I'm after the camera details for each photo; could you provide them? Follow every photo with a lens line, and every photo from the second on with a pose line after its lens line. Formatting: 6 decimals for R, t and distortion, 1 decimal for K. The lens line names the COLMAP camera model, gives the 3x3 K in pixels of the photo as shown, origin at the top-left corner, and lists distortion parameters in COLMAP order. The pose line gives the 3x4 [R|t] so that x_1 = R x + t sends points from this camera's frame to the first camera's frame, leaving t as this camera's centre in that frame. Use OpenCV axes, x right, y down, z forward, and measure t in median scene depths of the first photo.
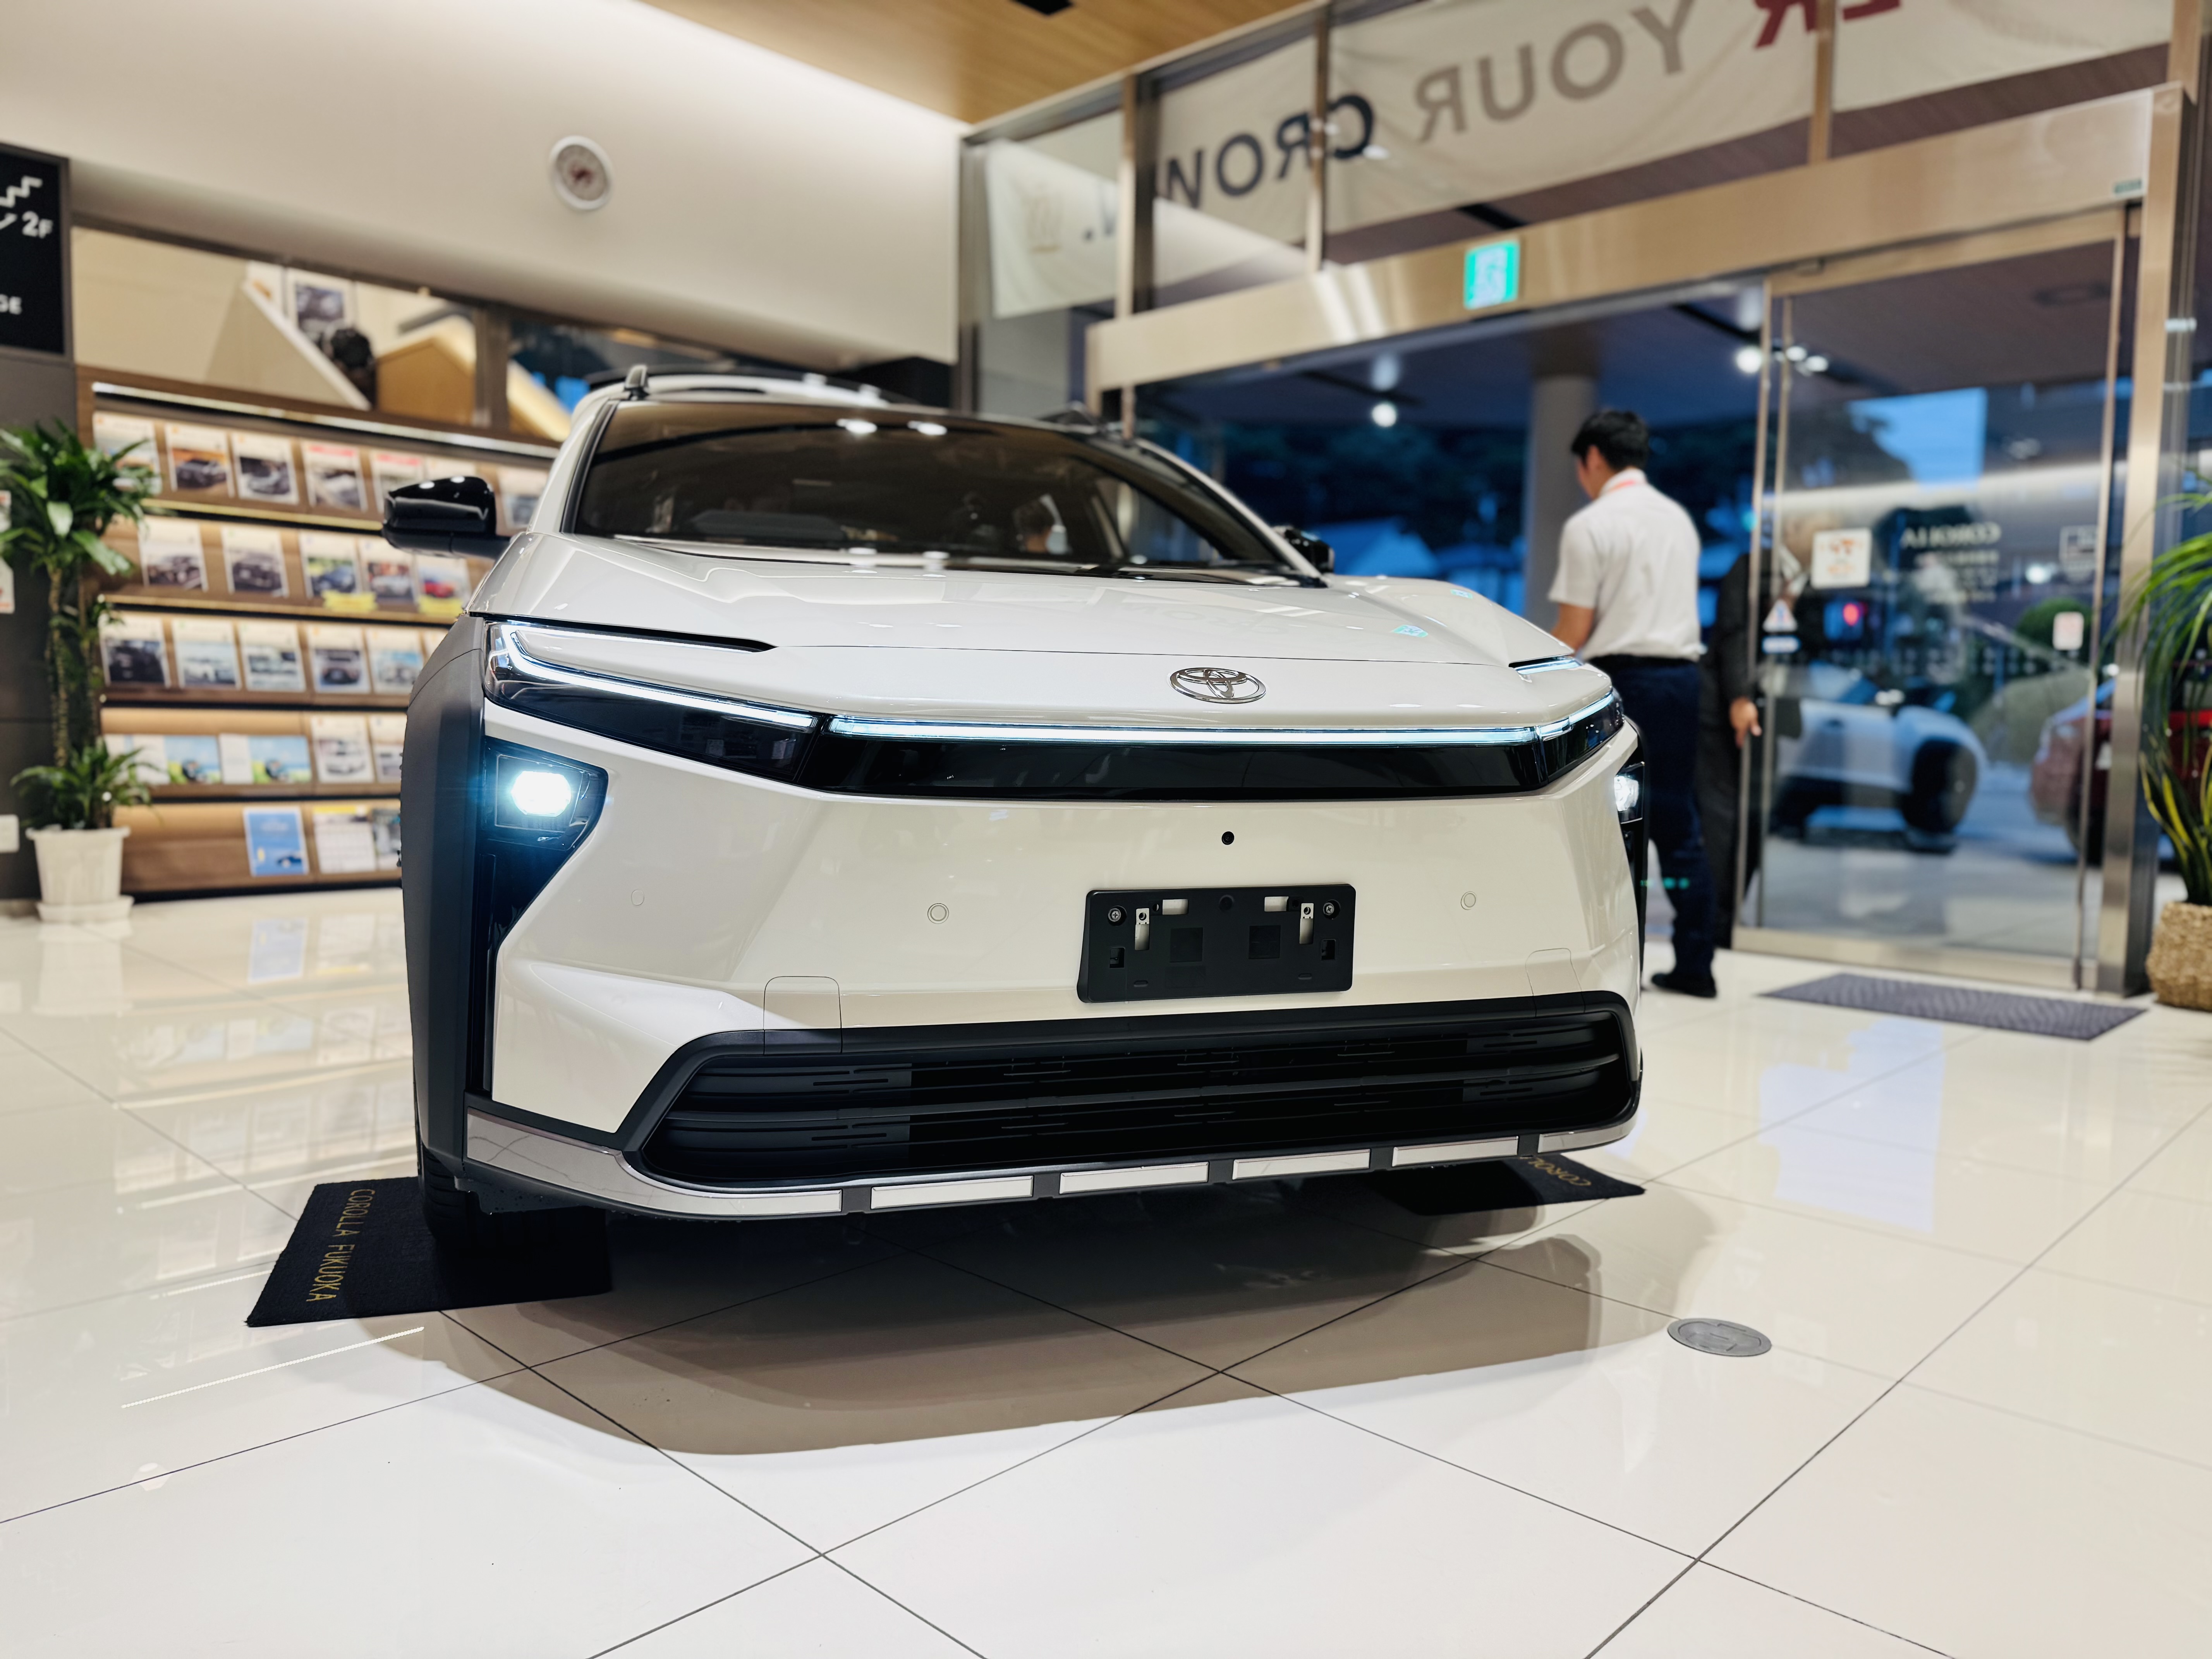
lens RADIAL K [[1568.0, 0, 1106.0], [0, 1568.0, 829.5], [0, 0, 1]] dist [0.037670, -0.055047]
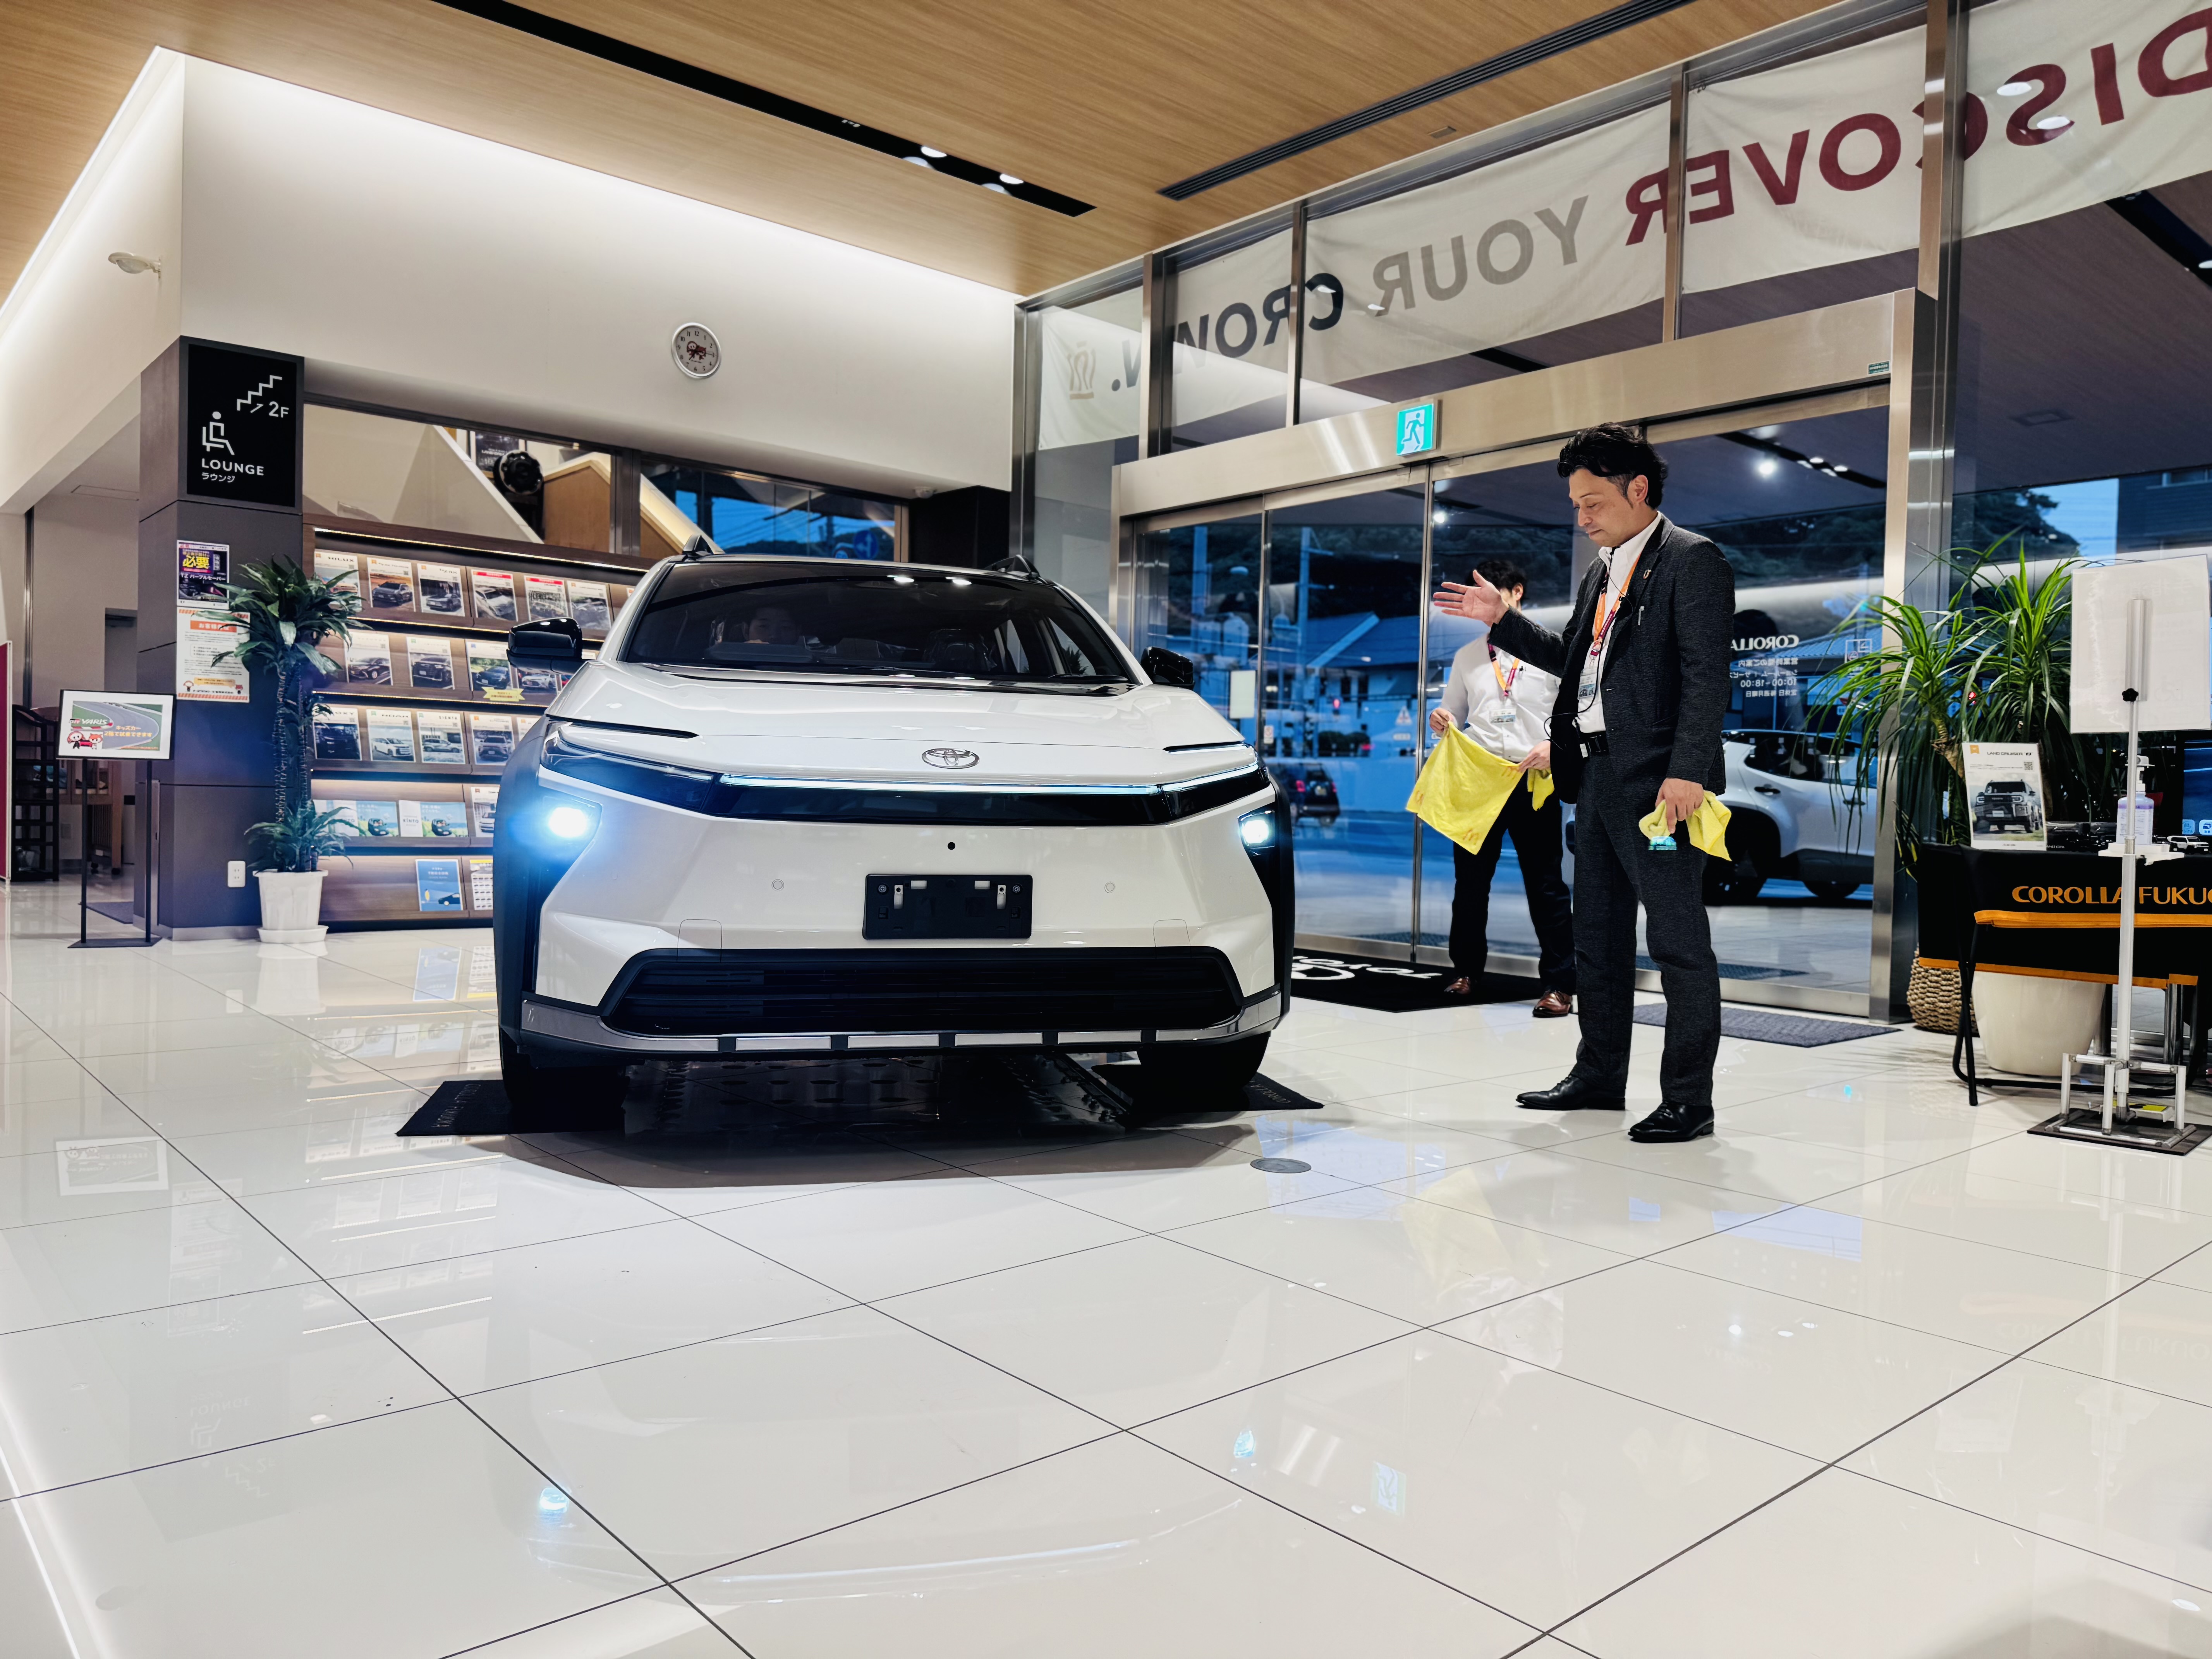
lens RADIAL K [[1562.4, 0, 1133.6], [0, 1562.4, 824.8], [0, 0, 1]] dist [0.059584, -0.135012]
pose [[0.997071, 0.007000, -0.076157, 0.127737], [-0.011106, 0.998499, -0.053627, 0.022610], [0.075667, 0.054315, 0.995653, -0.219842]]
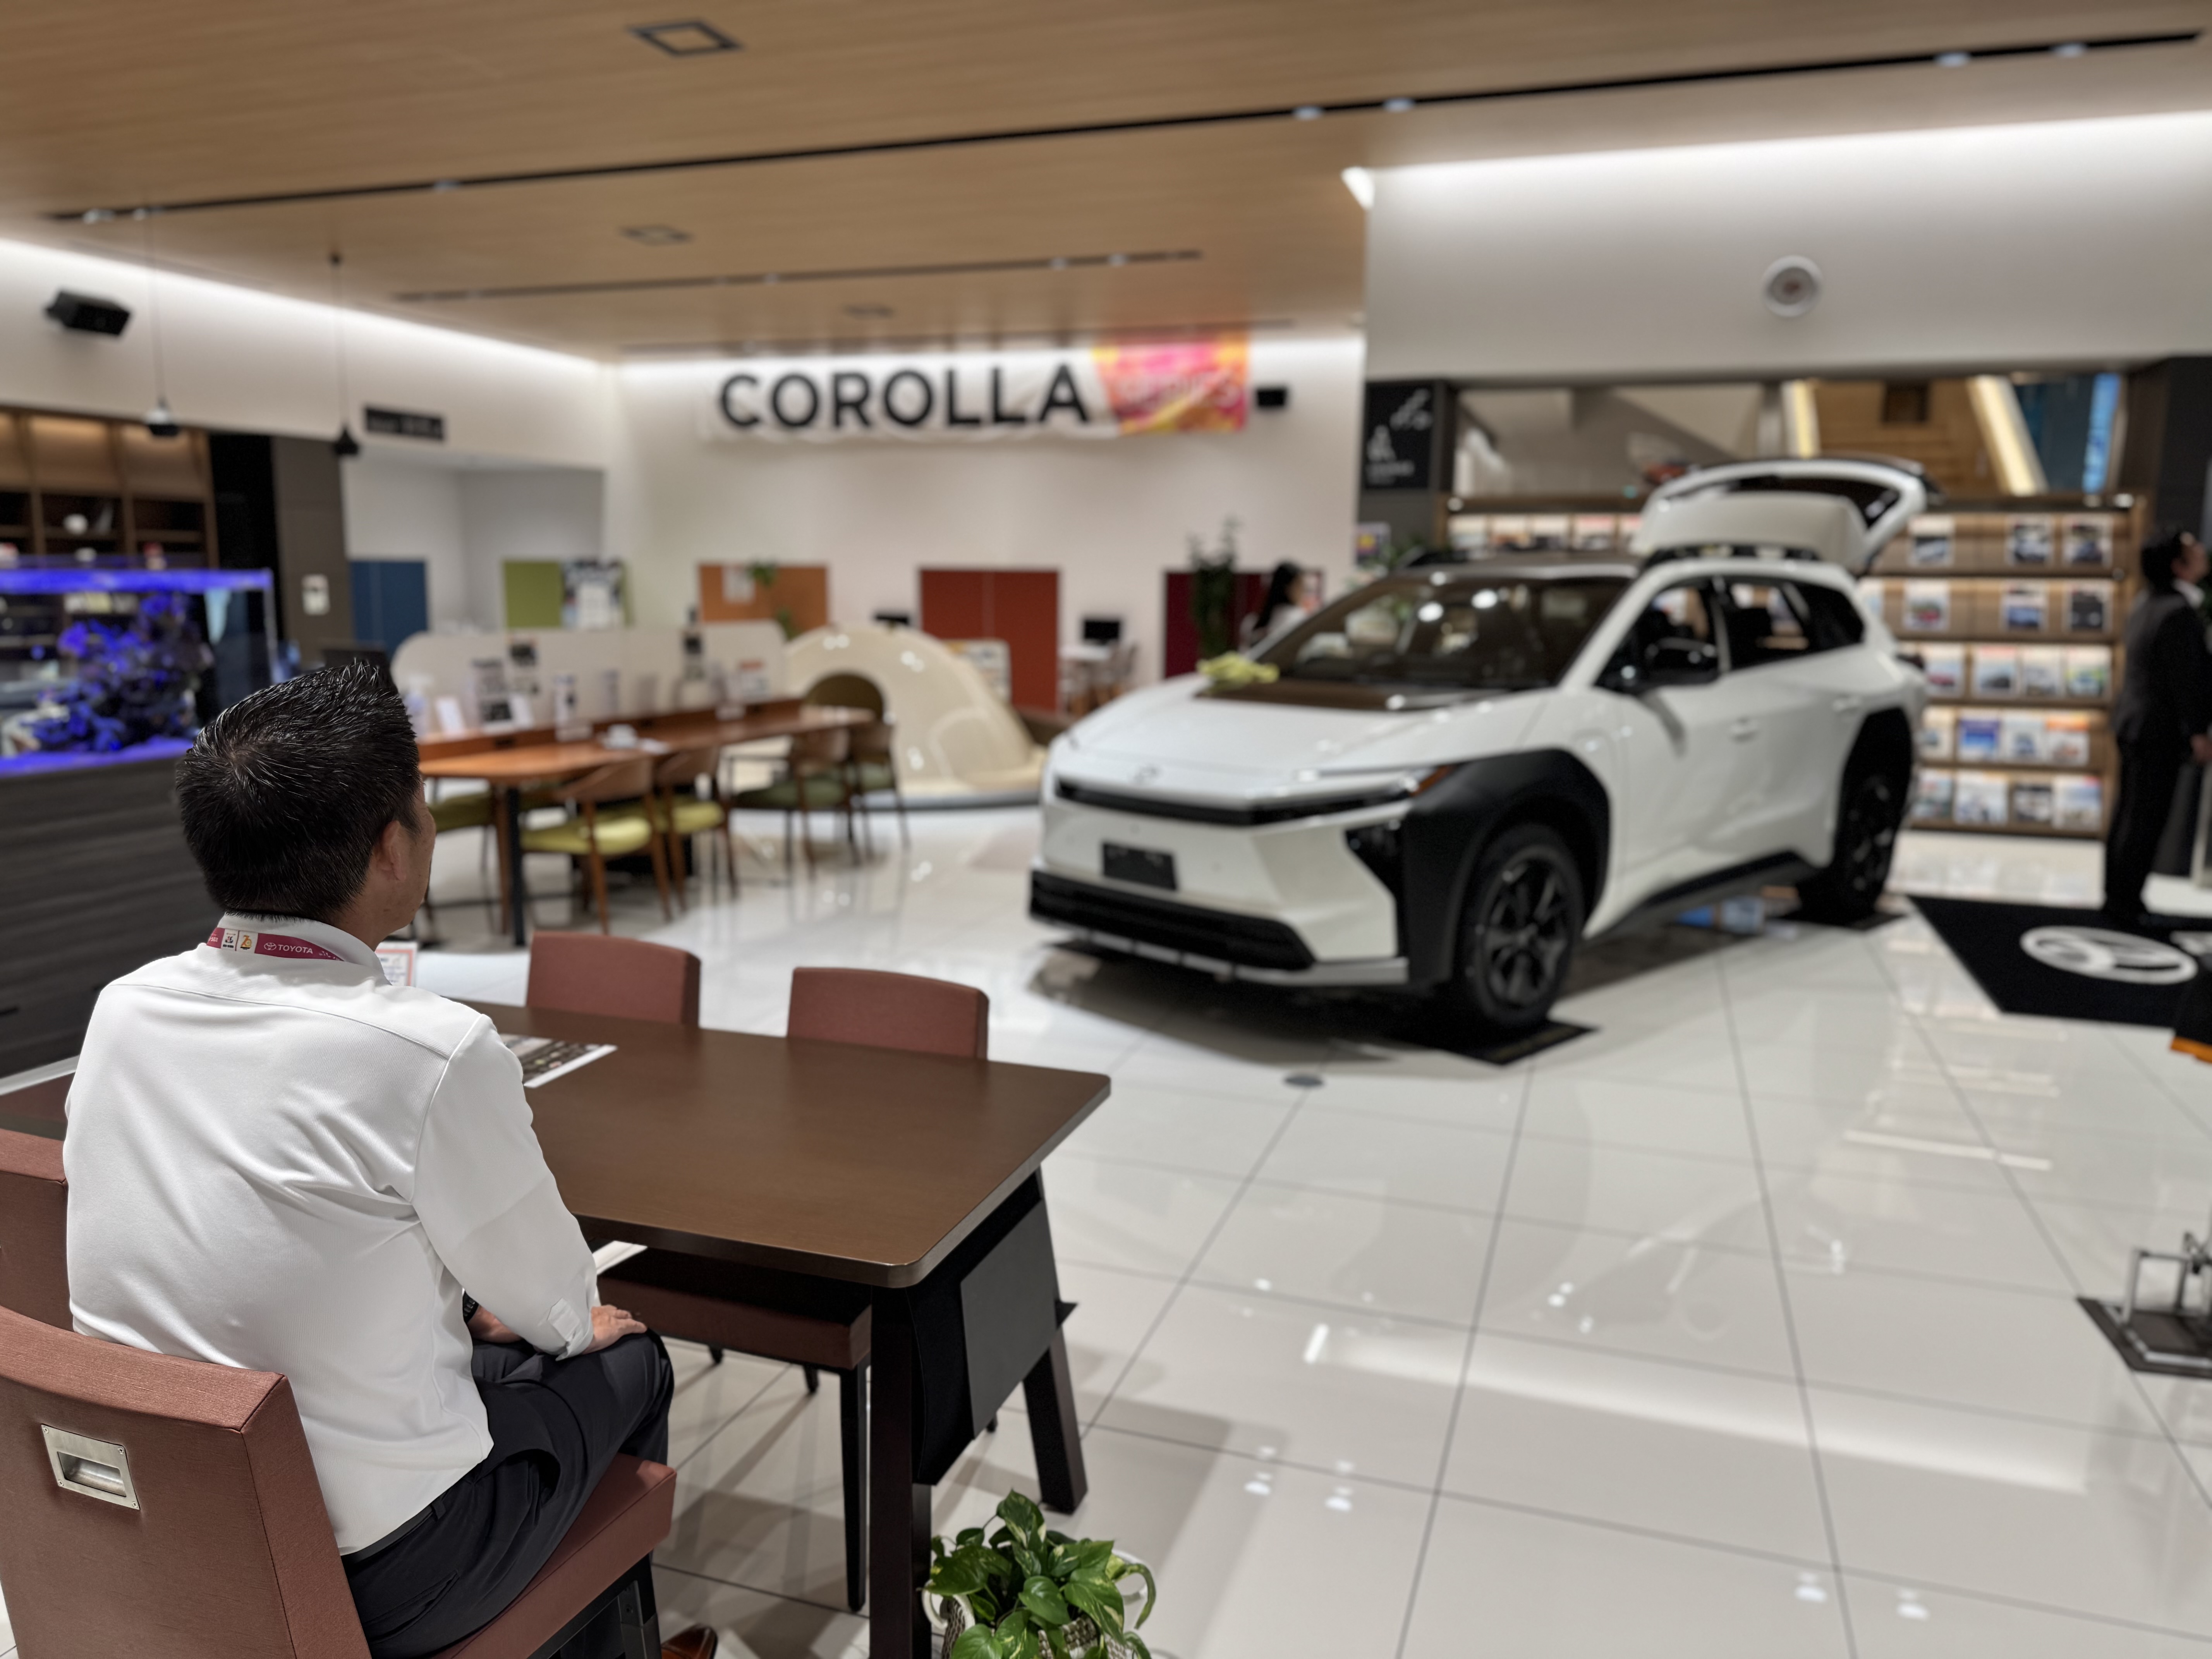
lens RADIAL K [[1562.4, 0, 1133.6], [0, 1562.4, 824.8], [0, 0, 1]] dist [0.059584, -0.135012]
pose [[0.429762, 0.123430, -0.894466, 0.786509], [-0.065565, 0.992264, 0.105423, -0.090064], [0.900558, 0.013339, 0.434530, -0.063365]]
